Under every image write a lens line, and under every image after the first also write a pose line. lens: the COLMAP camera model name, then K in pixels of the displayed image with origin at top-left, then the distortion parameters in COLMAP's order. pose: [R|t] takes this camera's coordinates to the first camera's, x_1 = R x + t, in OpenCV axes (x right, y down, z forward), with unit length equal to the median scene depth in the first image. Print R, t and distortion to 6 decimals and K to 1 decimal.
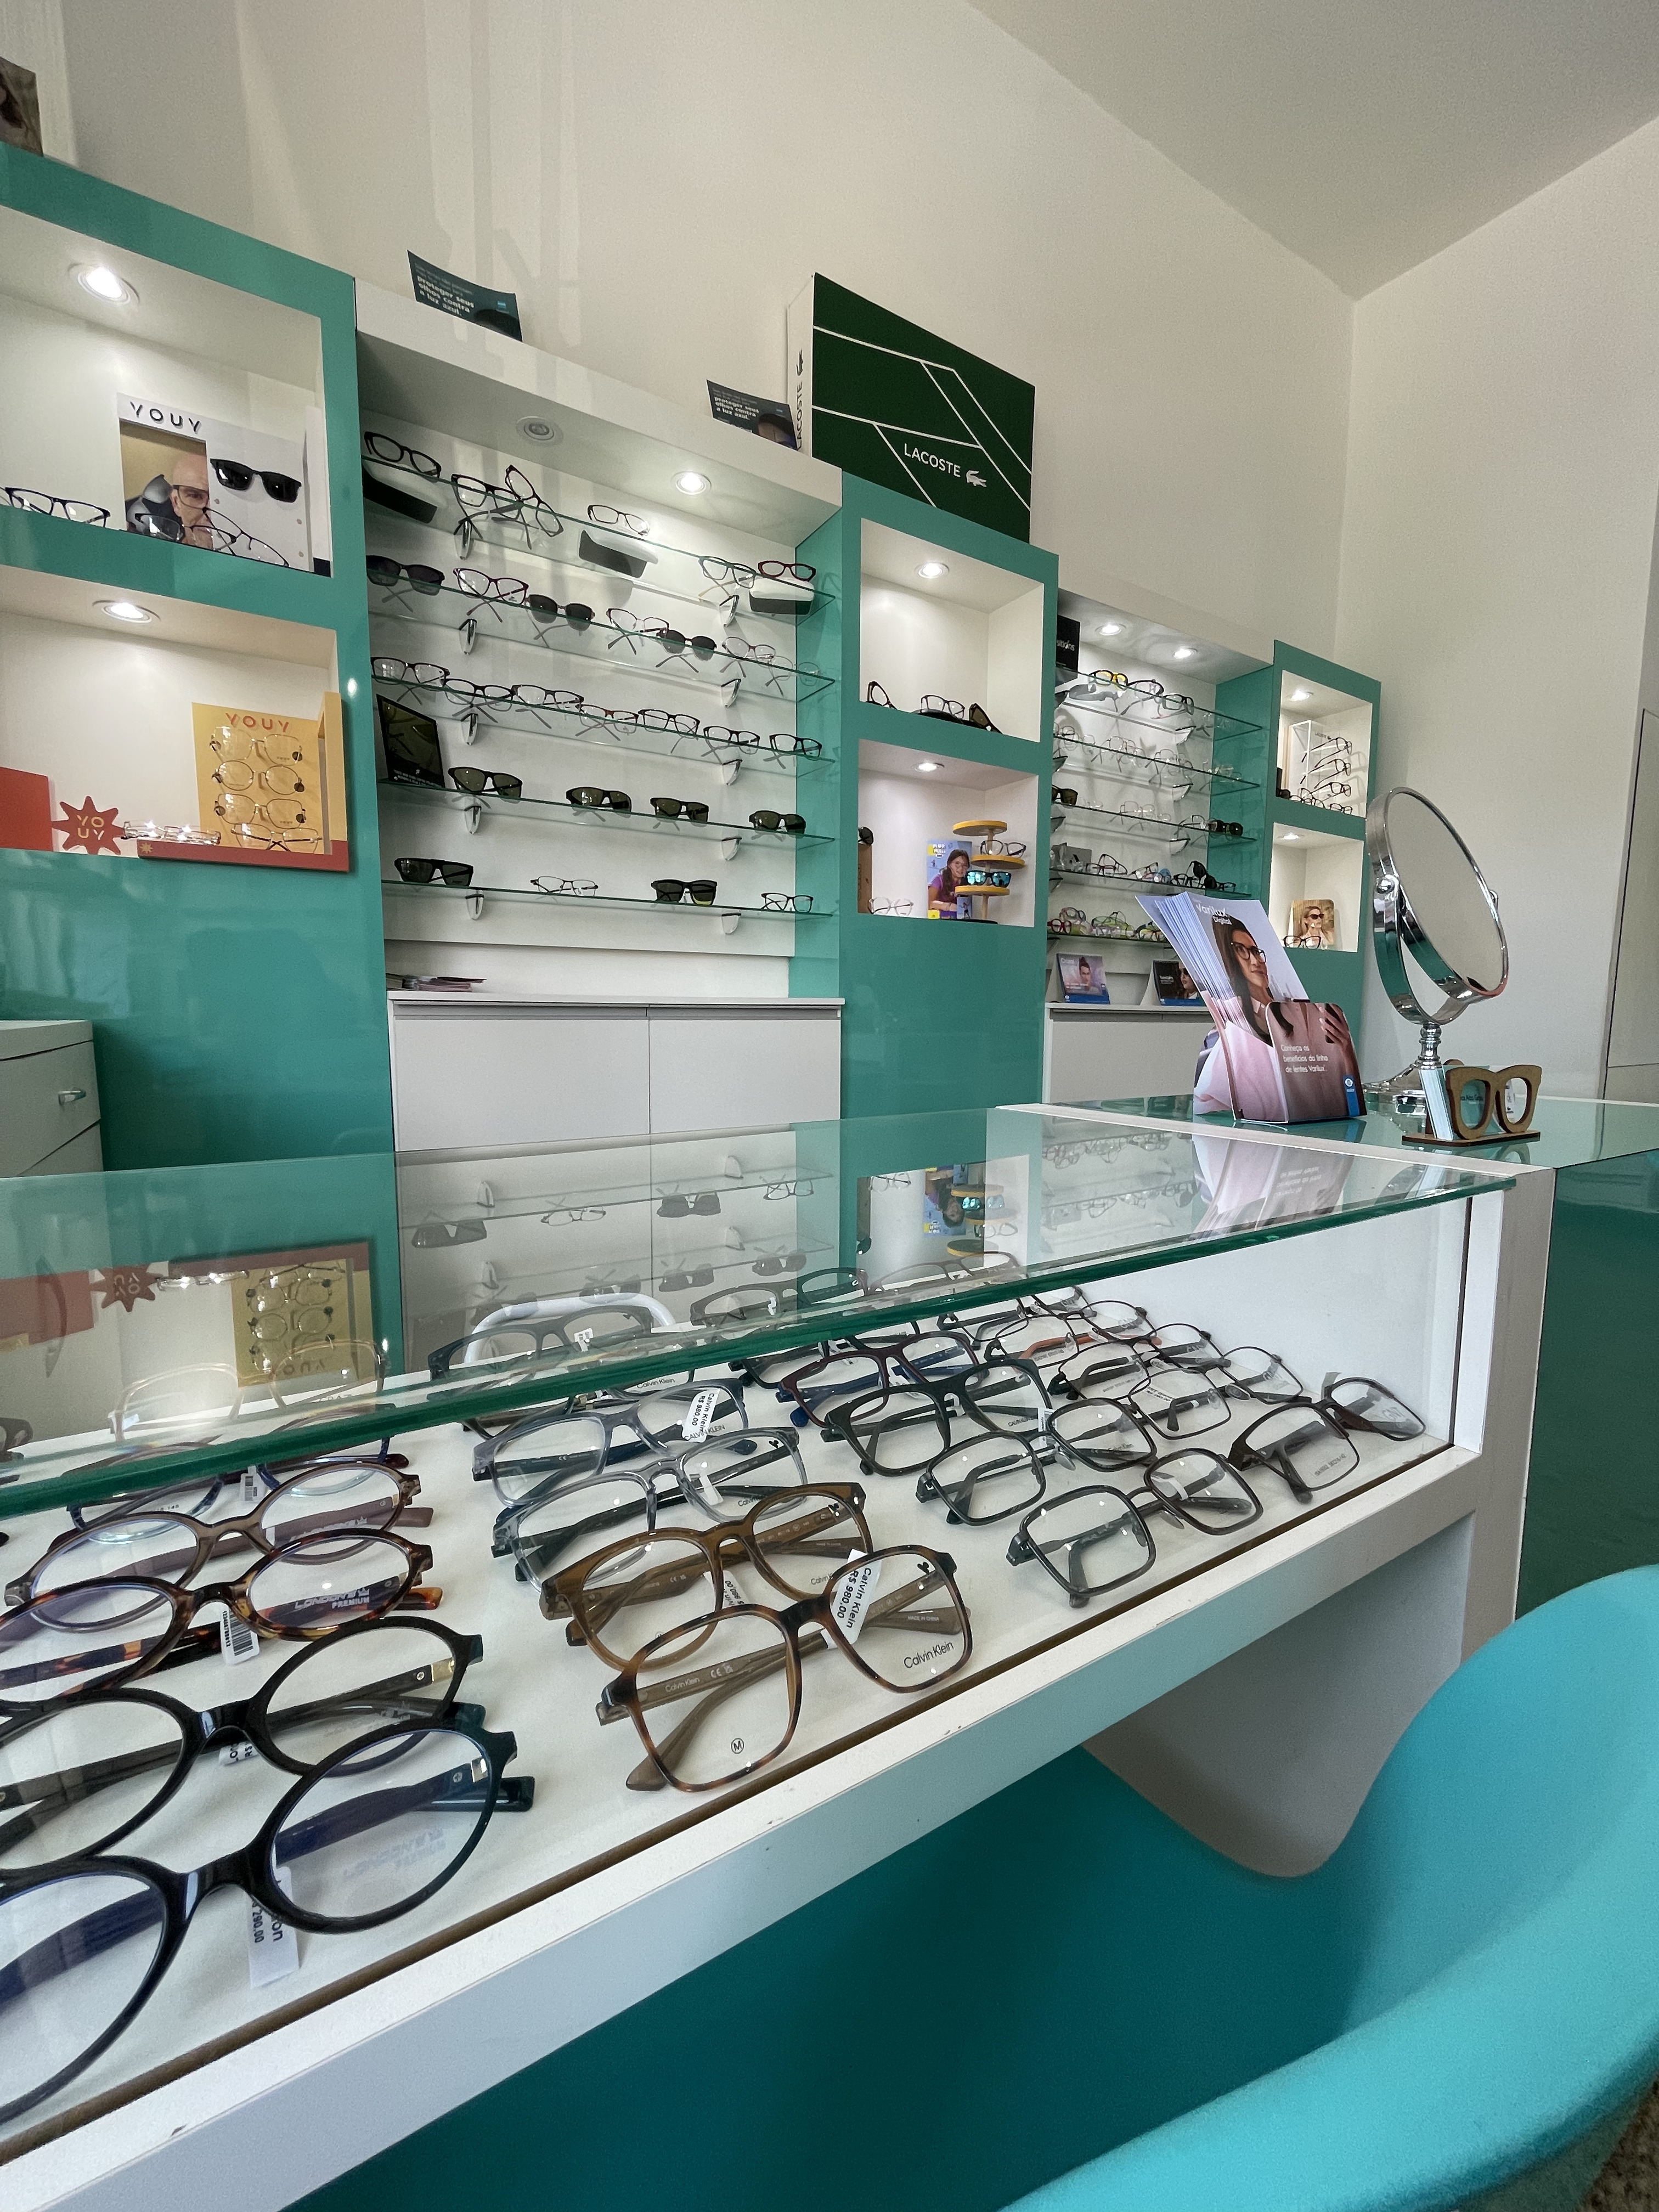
lens RADIAL K [[898.4, 0, 829.5], [0, 898.4, 1106.0], [0, 0, 1]] dist [-0.000861, -0.000399]
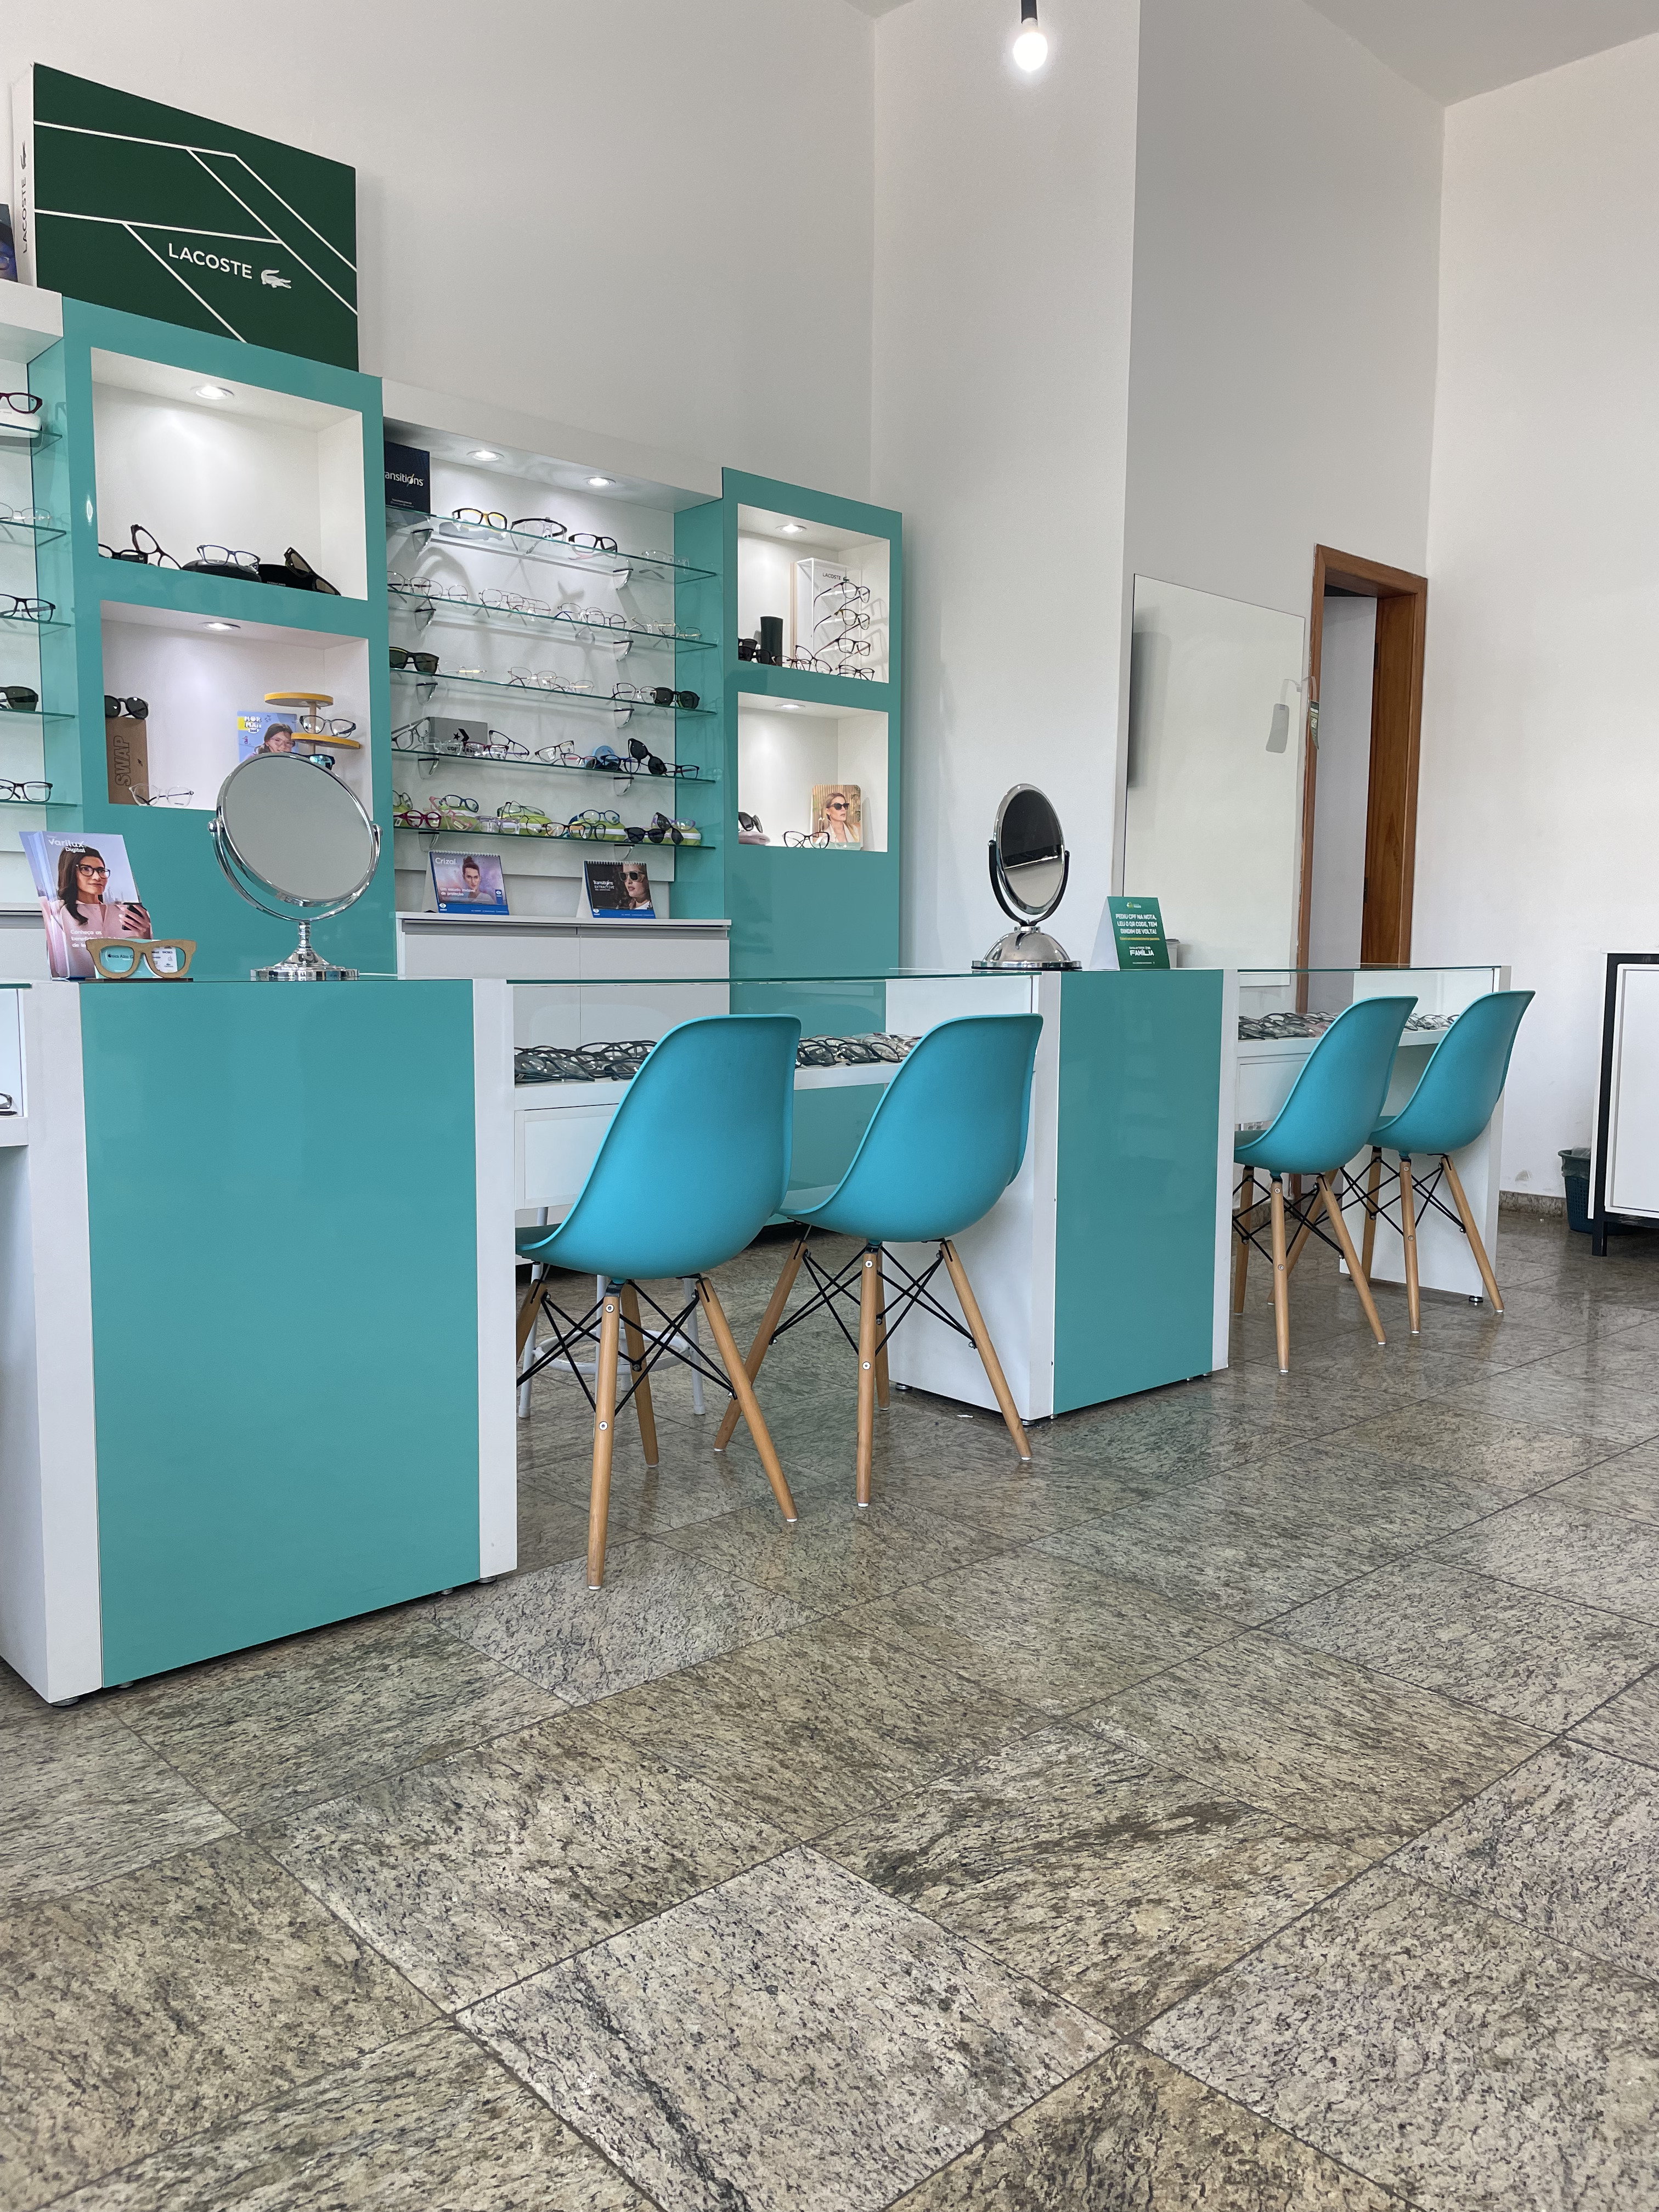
lens RADIAL K [[1671.2, 0, 829.5], [0, 1671.2, 1106.0], [0, 0, 1]] dist [0.089130, -0.123847]
pose [[0.982419, -0.018723, 0.185748, 0.352373], [0.019443, 0.999809, -0.002053, 0.077542], [-0.185674, 0.005629, 0.982595, -0.619566]]
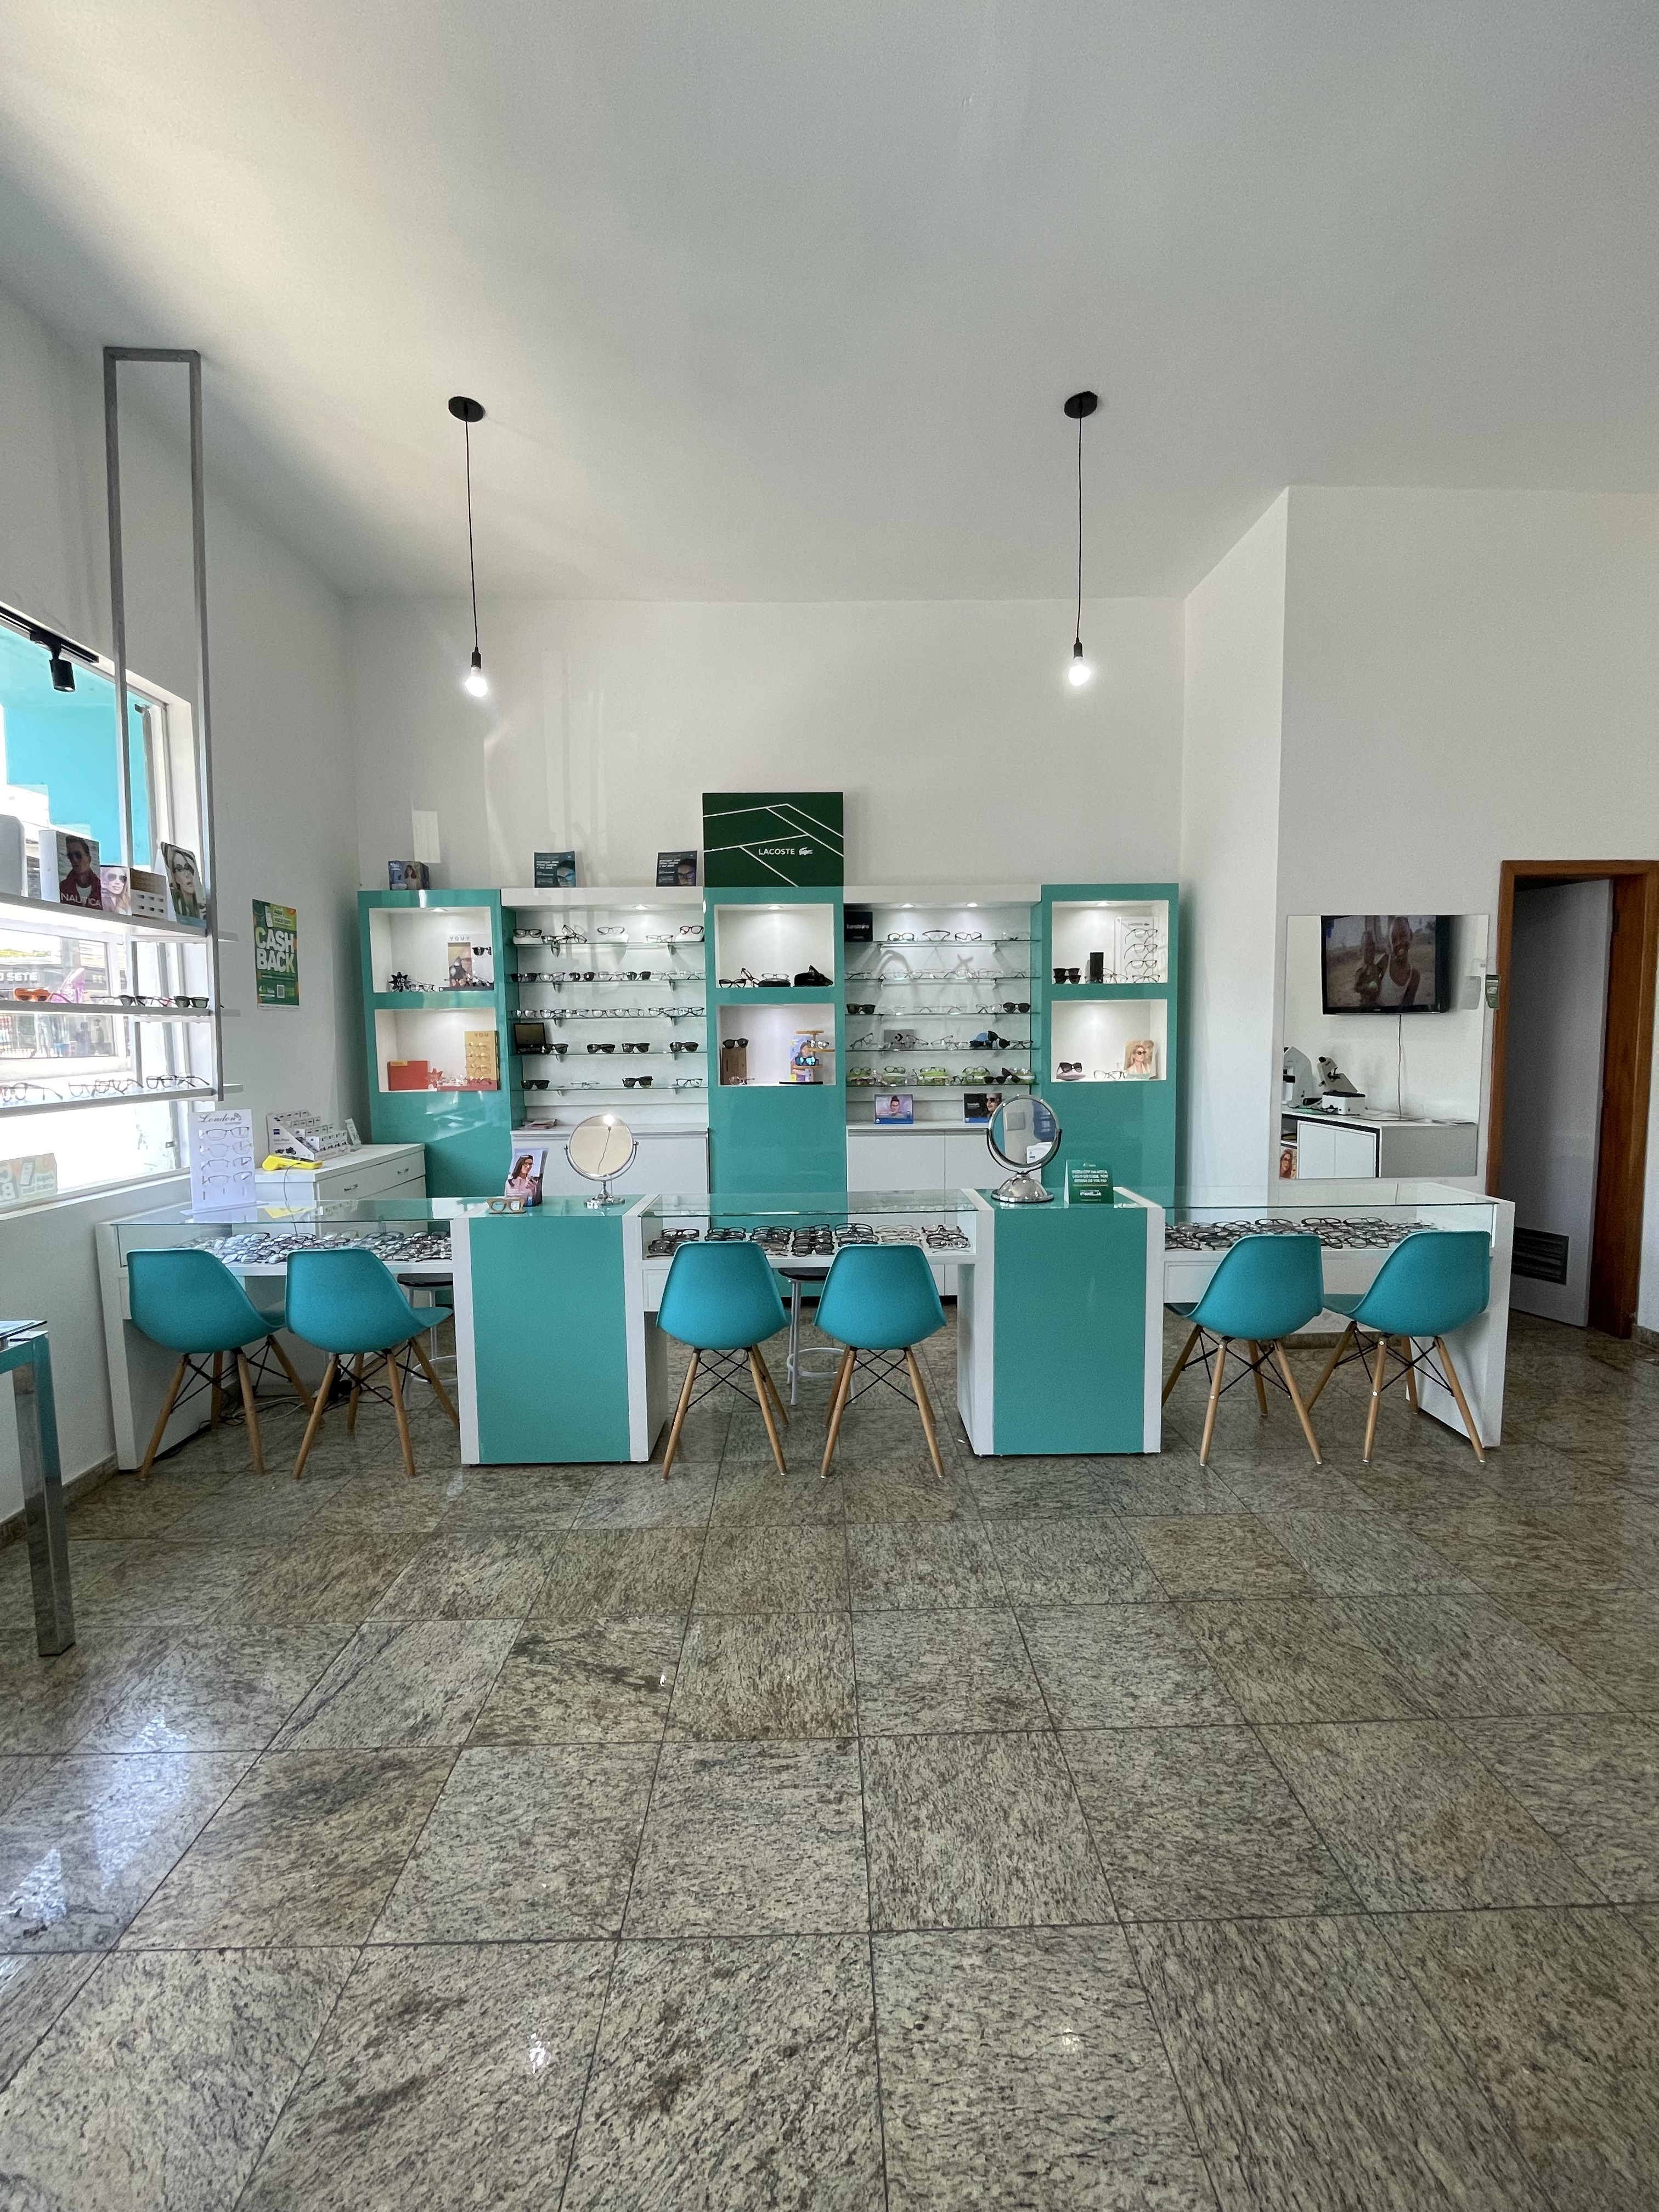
lens RADIAL K [[898.4, 0, 829.5], [0, 898.4, 1106.0], [0, 0, 1]] dist [-0.000861, -0.000399]
pose [[0.856885, 0.021636, -0.515053, 1.168034], [-0.033082, 0.999367, -0.013058, -0.134550], [0.514445, 0.028228, 0.857059, -0.571873]]
